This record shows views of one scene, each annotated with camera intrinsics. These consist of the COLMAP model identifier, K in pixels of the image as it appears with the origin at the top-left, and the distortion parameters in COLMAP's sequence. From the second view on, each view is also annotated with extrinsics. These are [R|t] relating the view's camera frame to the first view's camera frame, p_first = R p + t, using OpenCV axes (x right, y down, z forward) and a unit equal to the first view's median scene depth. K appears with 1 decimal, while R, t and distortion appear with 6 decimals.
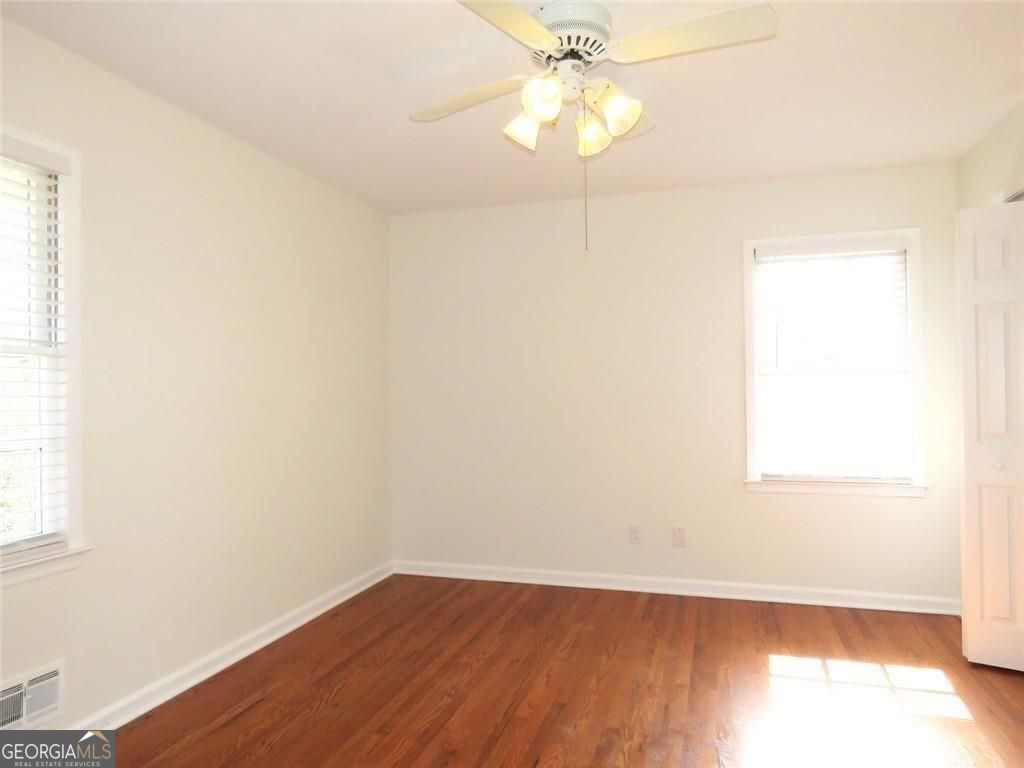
lens RADIAL K [[655.8, 0, 513.3], [0, 655.8, 382.1], [0, 0, 1]] dist [-0.007636, 0.002308]
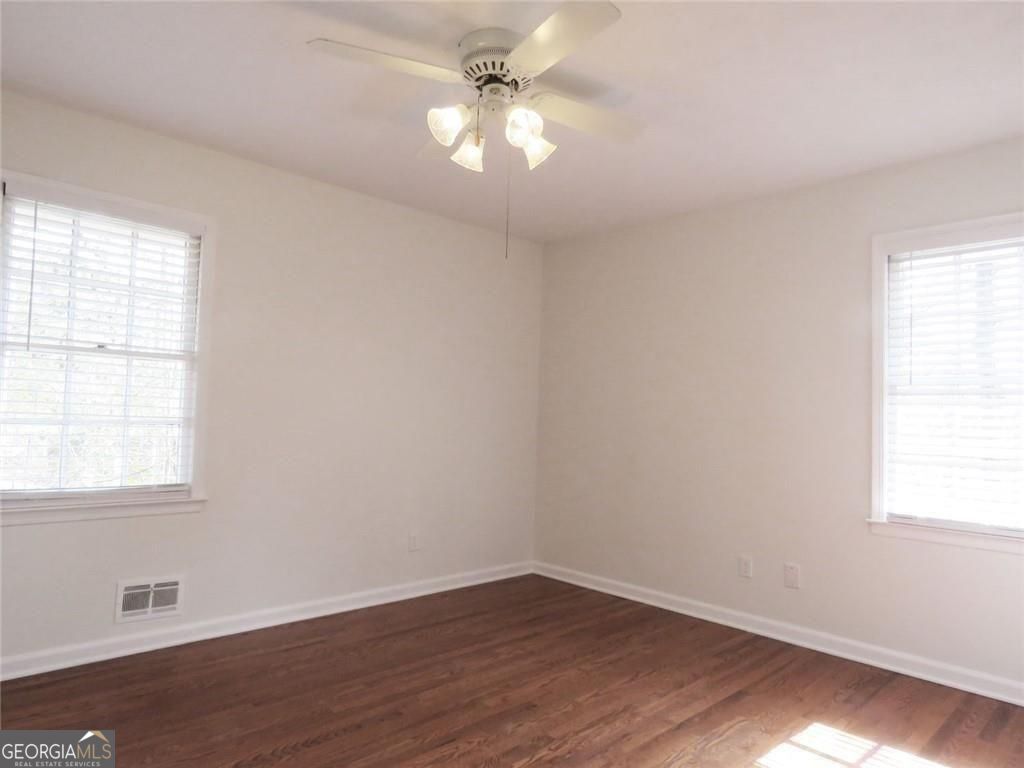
lens RADIAL K [[655.8, 0, 590.4], [0, 655.8, 387.6], [0, 0, 1]] dist [-0.007636, 0.002308]
pose [[0.882224, 0.014178, -0.470616, 0.555511], [-0.033796, 0.998875, -0.033262, 0.027262], [0.469615, 0.045249, 0.881711, 0.110742]]
